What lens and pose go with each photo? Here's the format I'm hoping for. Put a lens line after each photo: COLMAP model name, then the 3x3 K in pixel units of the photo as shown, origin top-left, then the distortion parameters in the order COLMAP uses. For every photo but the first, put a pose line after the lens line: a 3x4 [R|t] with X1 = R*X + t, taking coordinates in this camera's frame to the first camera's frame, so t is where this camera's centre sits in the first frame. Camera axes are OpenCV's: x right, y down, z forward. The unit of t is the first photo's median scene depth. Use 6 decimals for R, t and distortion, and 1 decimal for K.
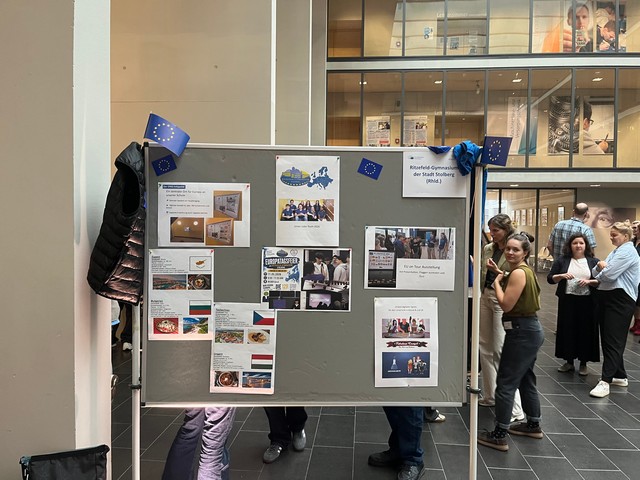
lens RADIAL K [[495.3, 0, 319.8], [0, 495.3, 234.5], [0, 0, 1]] dist [0.012638, -0.003550]
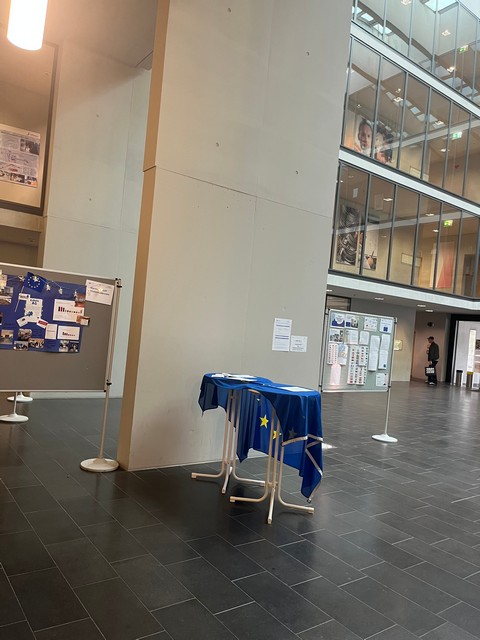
lens RADIAL K [[495.3, 0, 239.8], [0, 495.3, 319.7], [0, 0, 1]] dist [0.012638, -0.003550]
pose [[0.747889, 0.062469, 0.660878, -2.780588], [-0.065725, 0.997639, -0.019922, -0.102692], [-0.660562, -0.028536, 0.750229, 3.092905]]
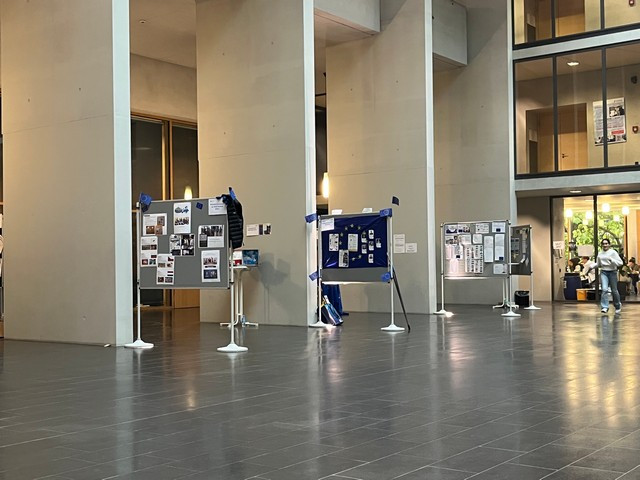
lens RADIAL K [[869.0, 0, 320.4], [0, 869.0, 241.9], [0, 0, 1]] dist [0.085925, 0.000000]
pose [[0.855315, -0.039073, -0.516634, 3.298016], [0.014158, 0.998543, -0.052080, 0.348461], [0.517916, 0.037230, 0.854621, -2.936413]]
